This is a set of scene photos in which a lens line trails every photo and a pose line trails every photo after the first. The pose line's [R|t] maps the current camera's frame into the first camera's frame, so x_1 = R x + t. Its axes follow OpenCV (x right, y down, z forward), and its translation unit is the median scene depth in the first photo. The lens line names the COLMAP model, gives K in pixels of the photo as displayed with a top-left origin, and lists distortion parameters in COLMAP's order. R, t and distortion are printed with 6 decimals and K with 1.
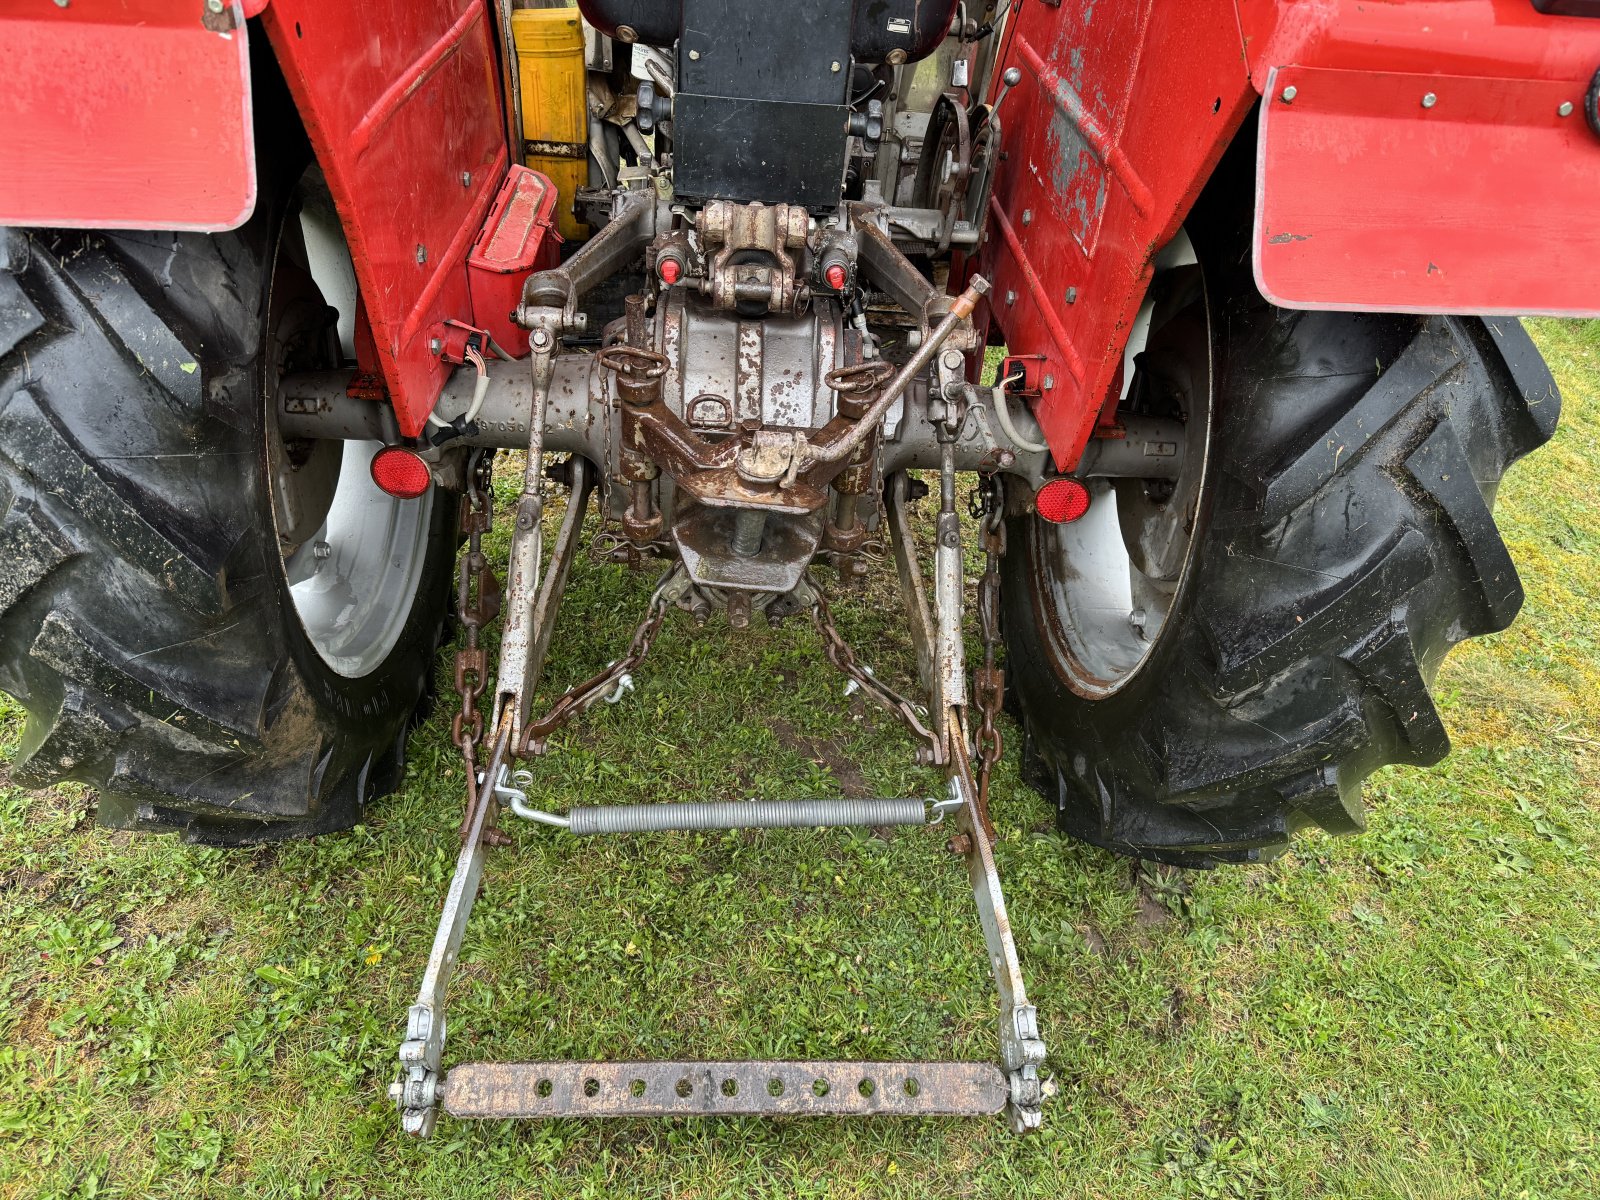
lens RADIAL K [[1101.2, 0, 800.4], [0, 1101.2, 601.3], [0, 0, 1]] dist [0.089204, -0.115298]
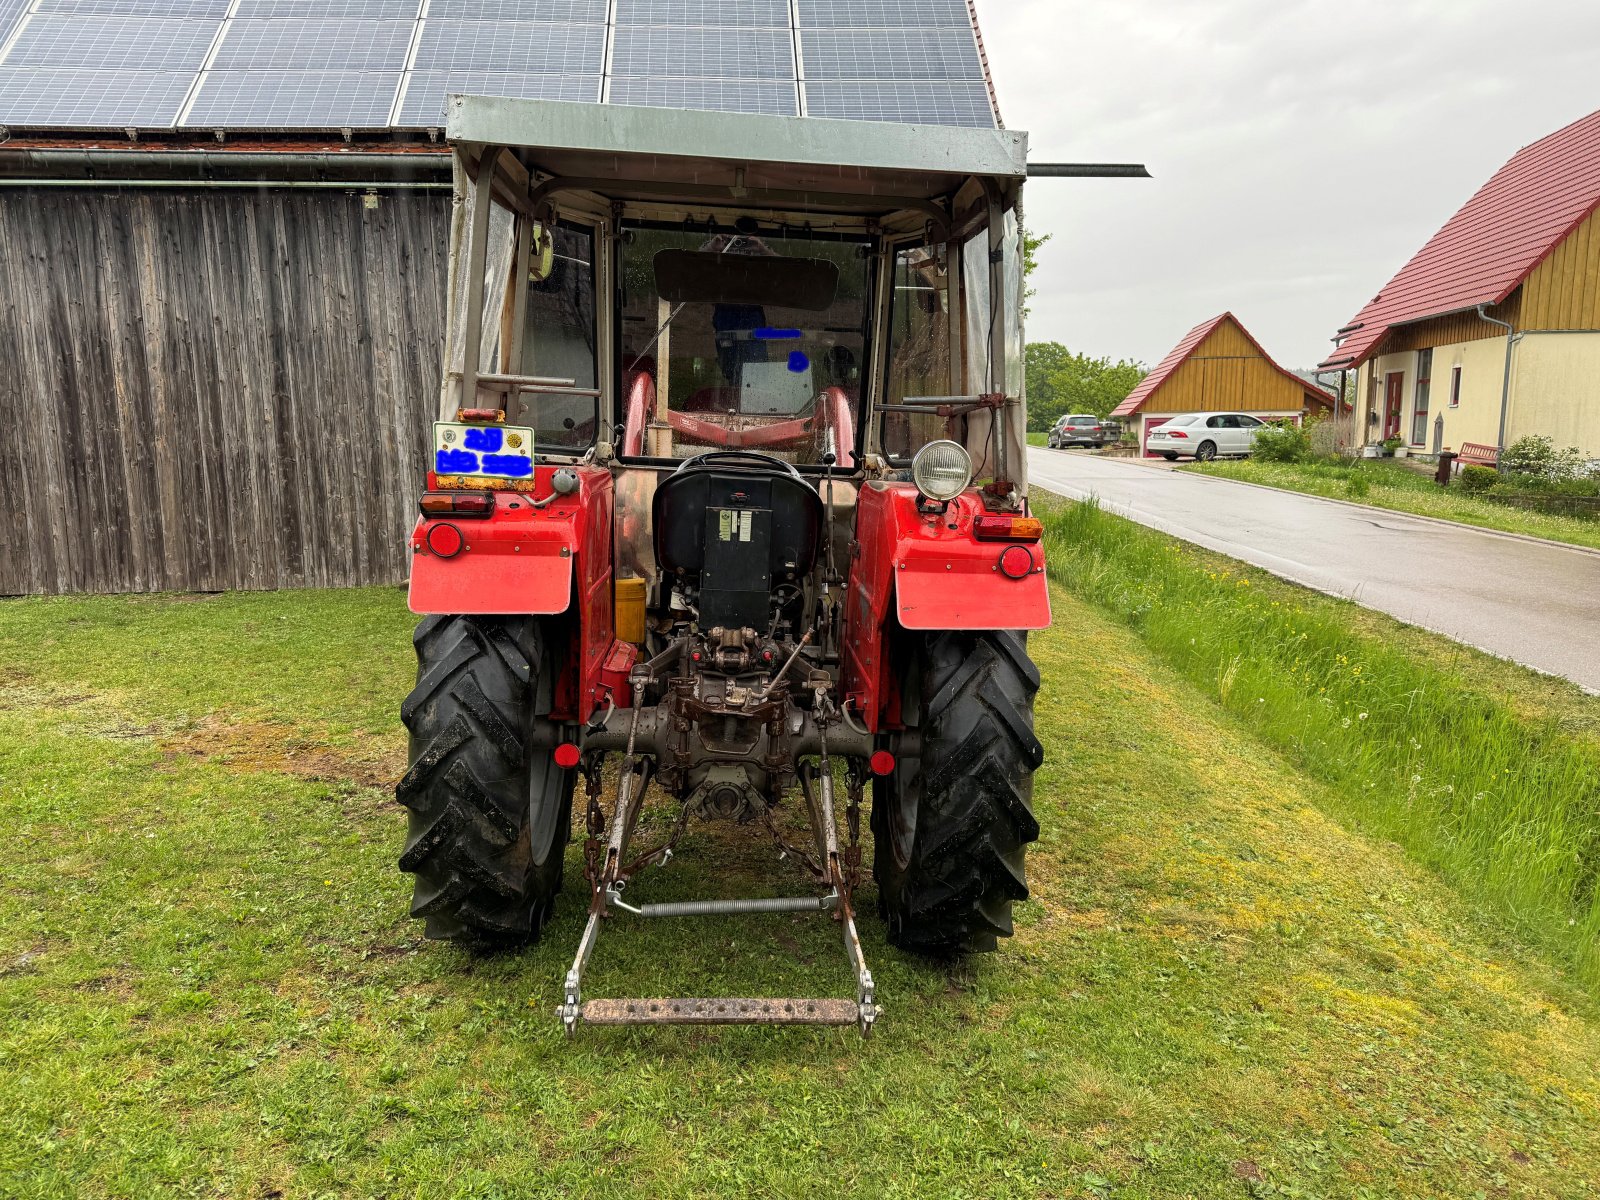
lens RADIAL K [[1197.6, 0, 799.8], [0, 1197.6, 665.2], [0, 0, 1]] dist [0.002227, -0.009246]
pose [[0.999608, -0.024888, 0.012795, 0.067586], [0.027984, 0.889505, -0.456067, 0.880443], [-0.000031, 0.456247, 0.889853, -1.242568]]
